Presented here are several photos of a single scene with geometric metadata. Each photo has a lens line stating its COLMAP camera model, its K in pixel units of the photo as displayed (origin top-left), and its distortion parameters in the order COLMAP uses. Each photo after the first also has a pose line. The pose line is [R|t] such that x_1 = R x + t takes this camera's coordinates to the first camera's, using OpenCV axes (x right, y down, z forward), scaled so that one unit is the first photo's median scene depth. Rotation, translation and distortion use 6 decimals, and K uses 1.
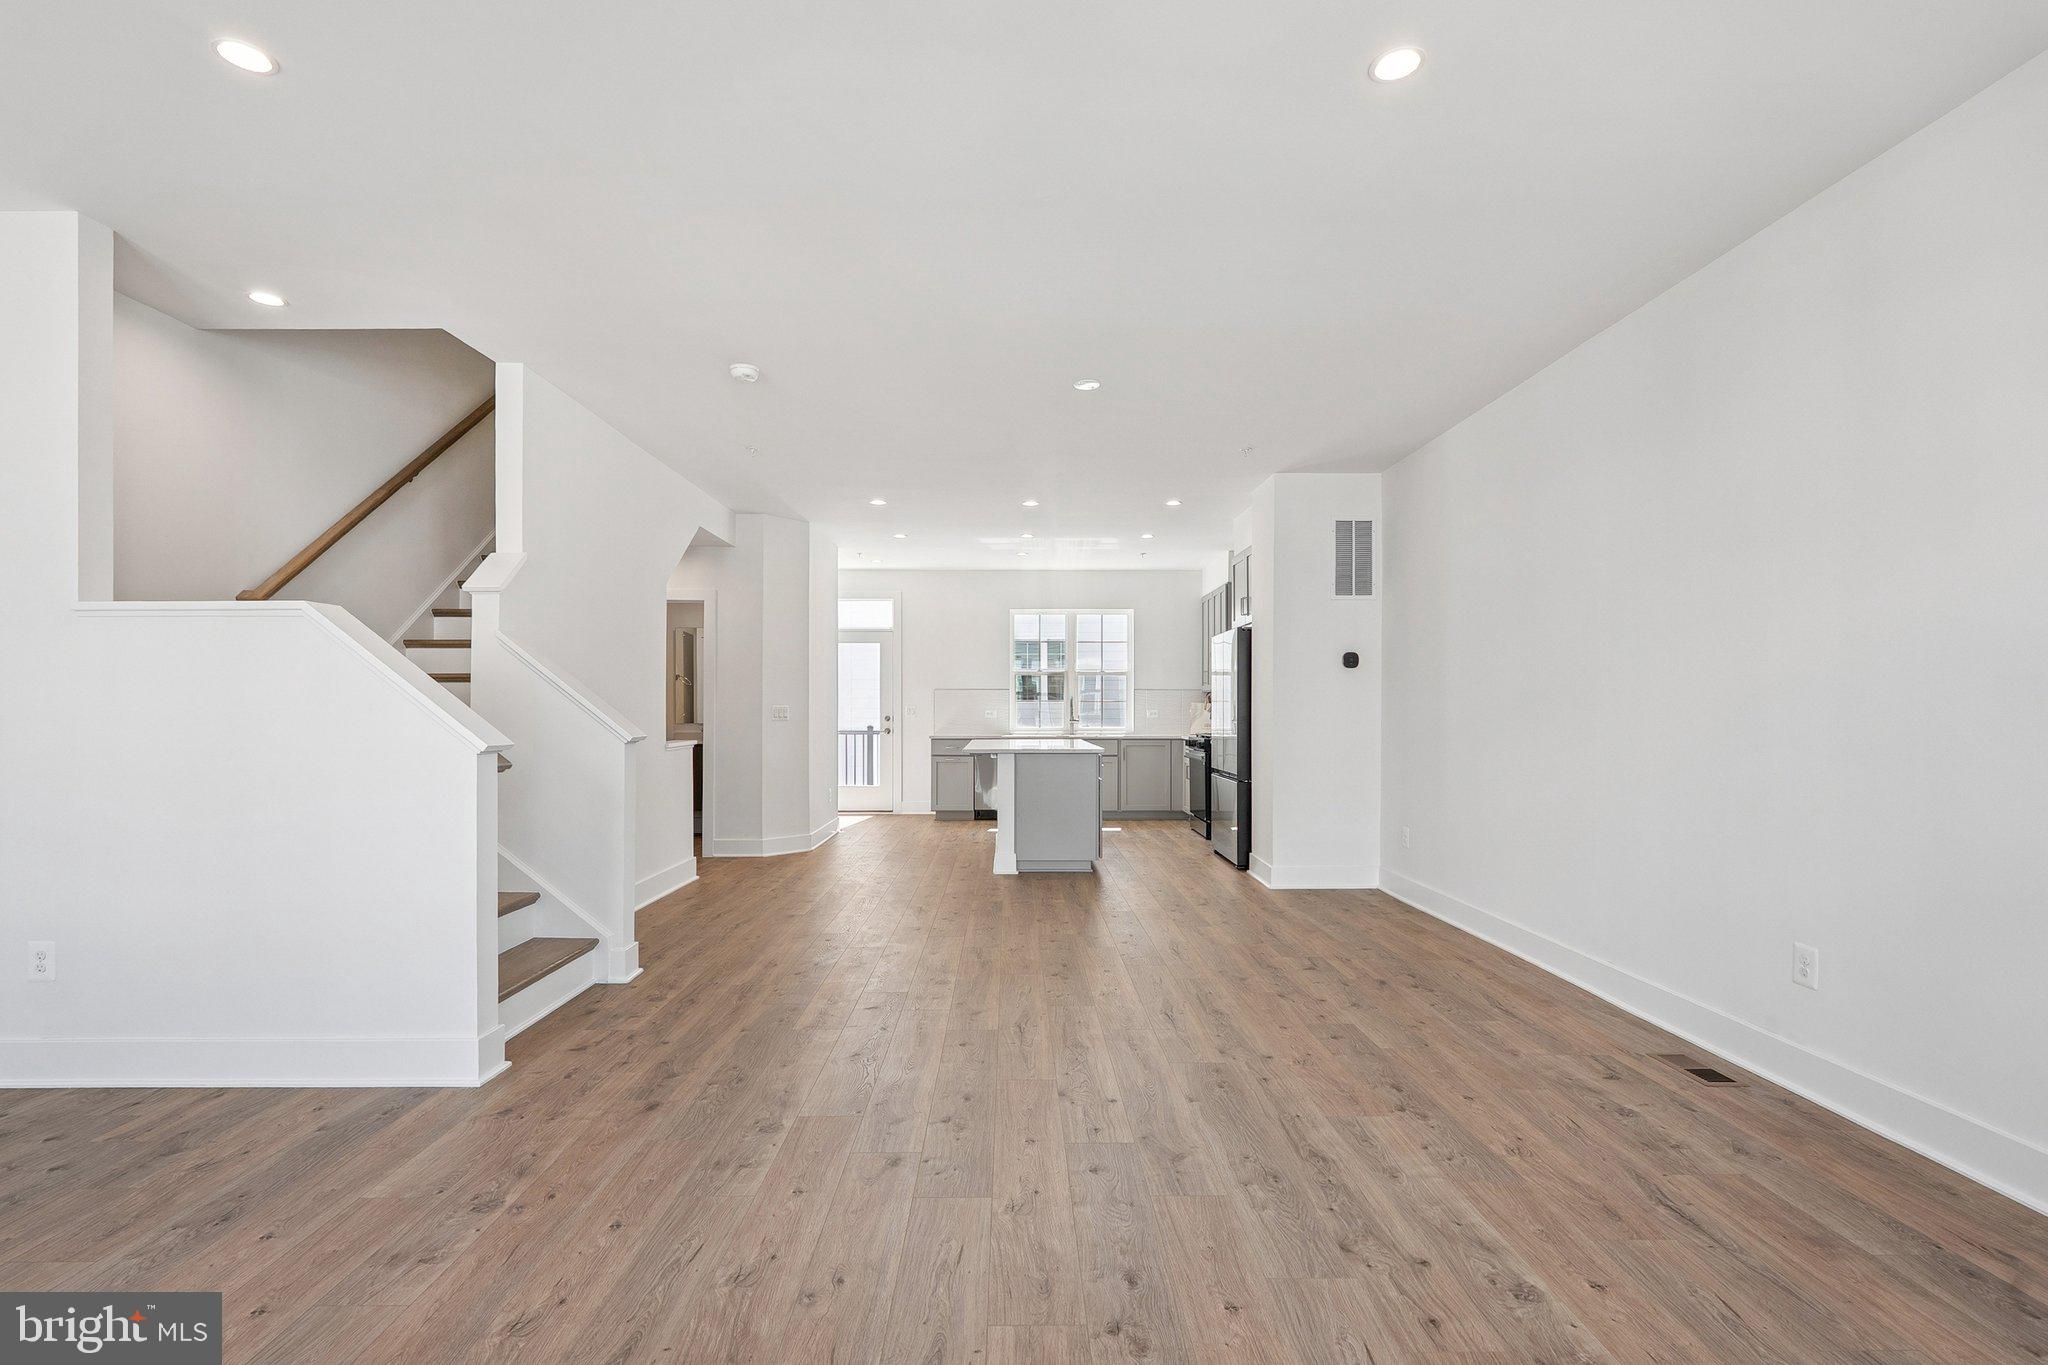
lens RADIAL K [[961.9, 0, 1026.6], [0, 961.9, 702.2], [0, 0, 1]] dist [-0.001687, 0.000028]
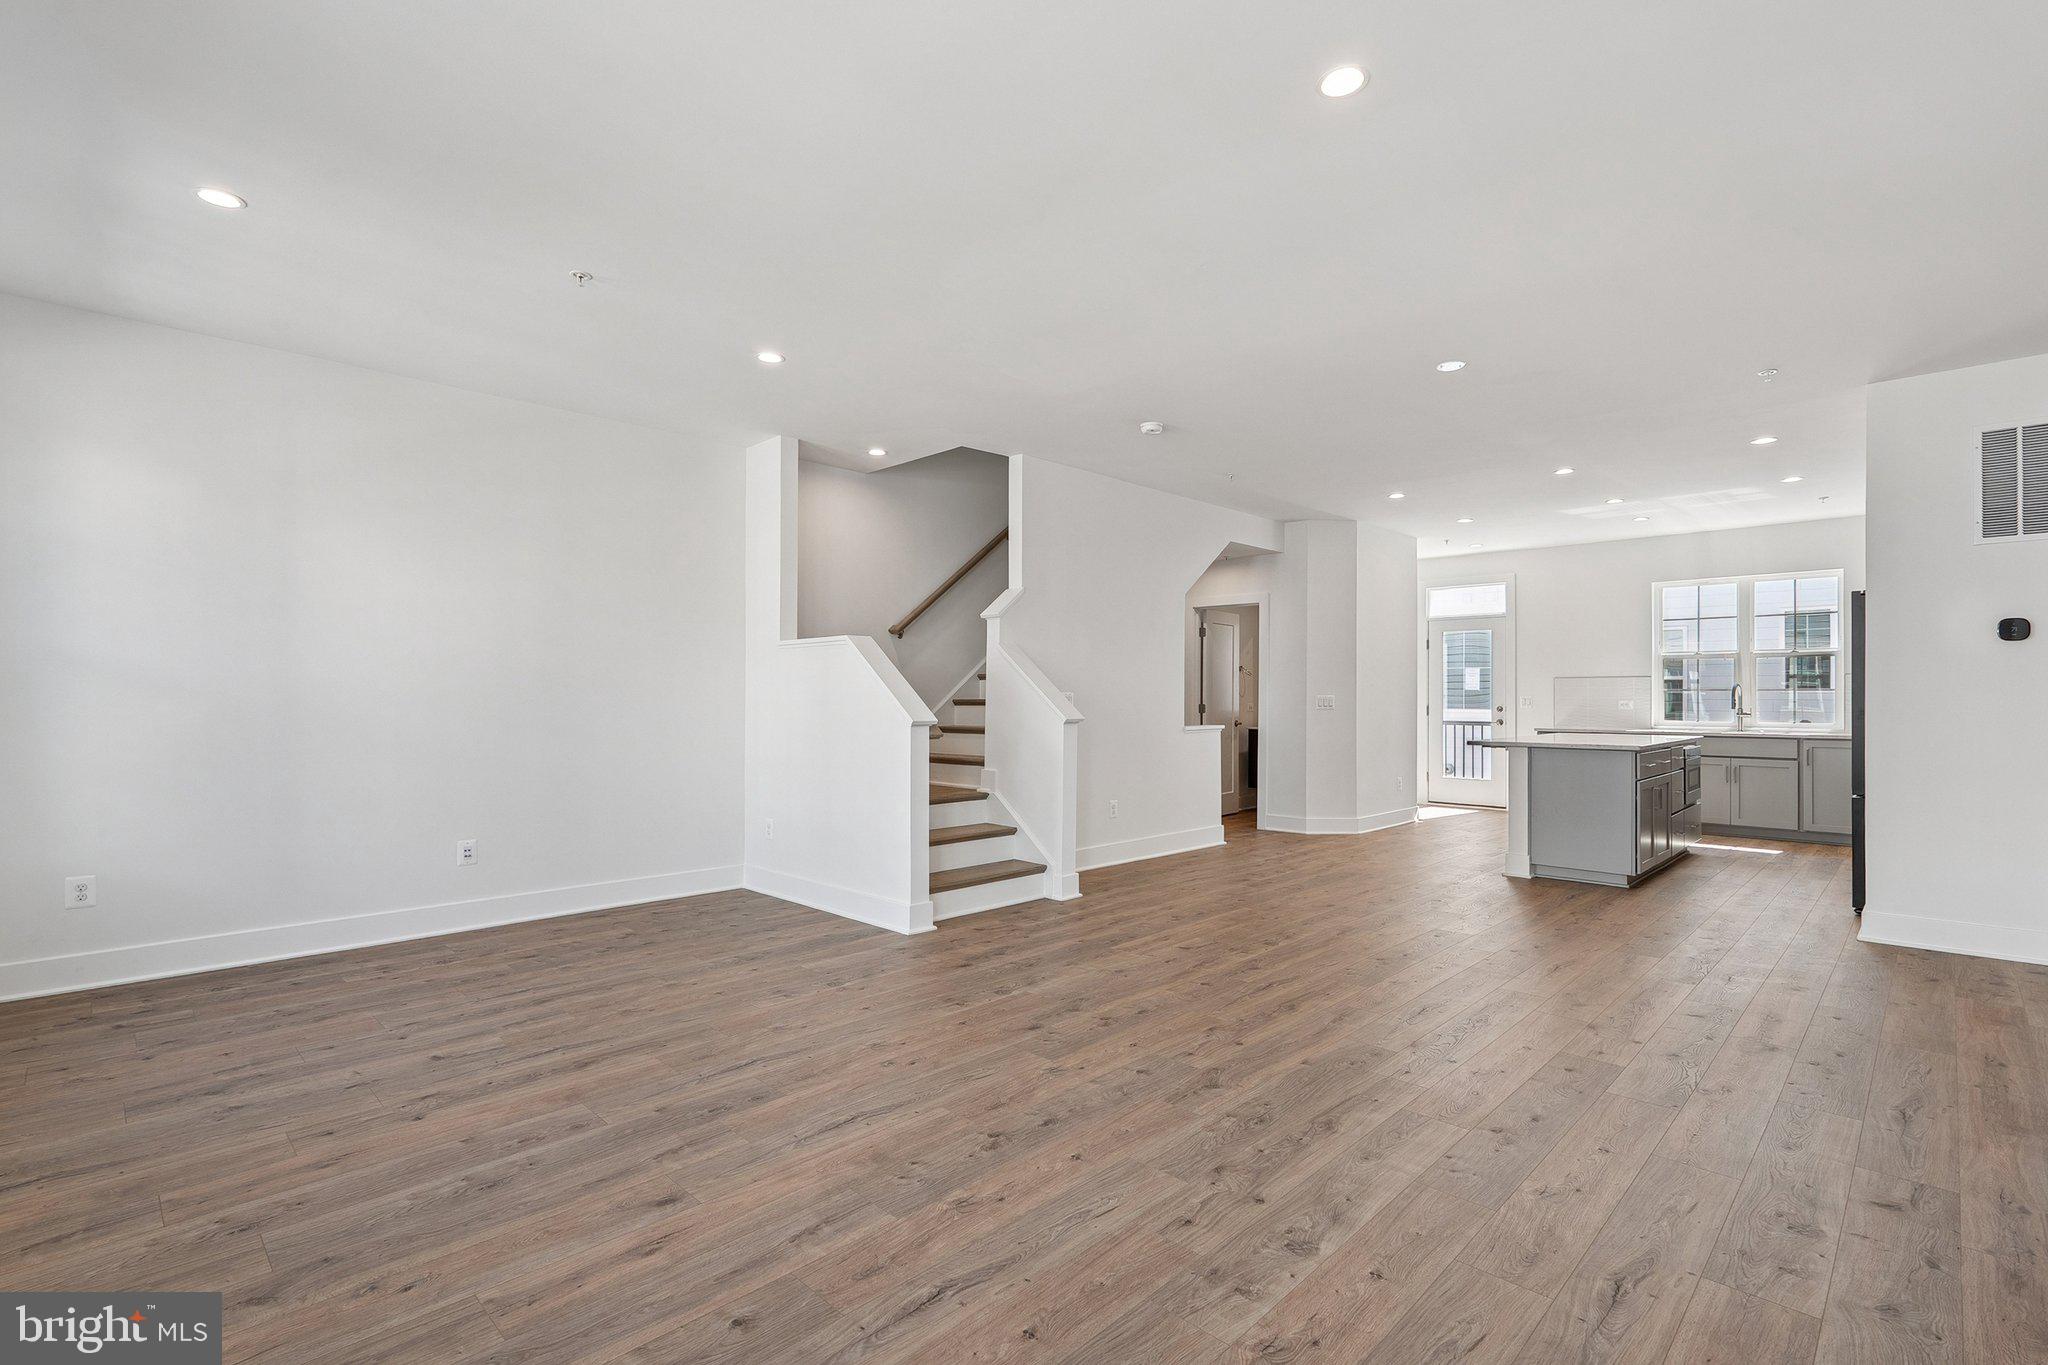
lens RADIAL K [[961.9, 0, 1024.5], [0, 961.9, 680.9], [0, 0, 1]] dist [-0.001687, 0.000028]
pose [[0.698361, -0.011006, -0.715661, 0.626809], [0.002793, 0.999916, -0.012652, -0.000551], [0.715740, 0.006837, 0.698334, 0.018705]]
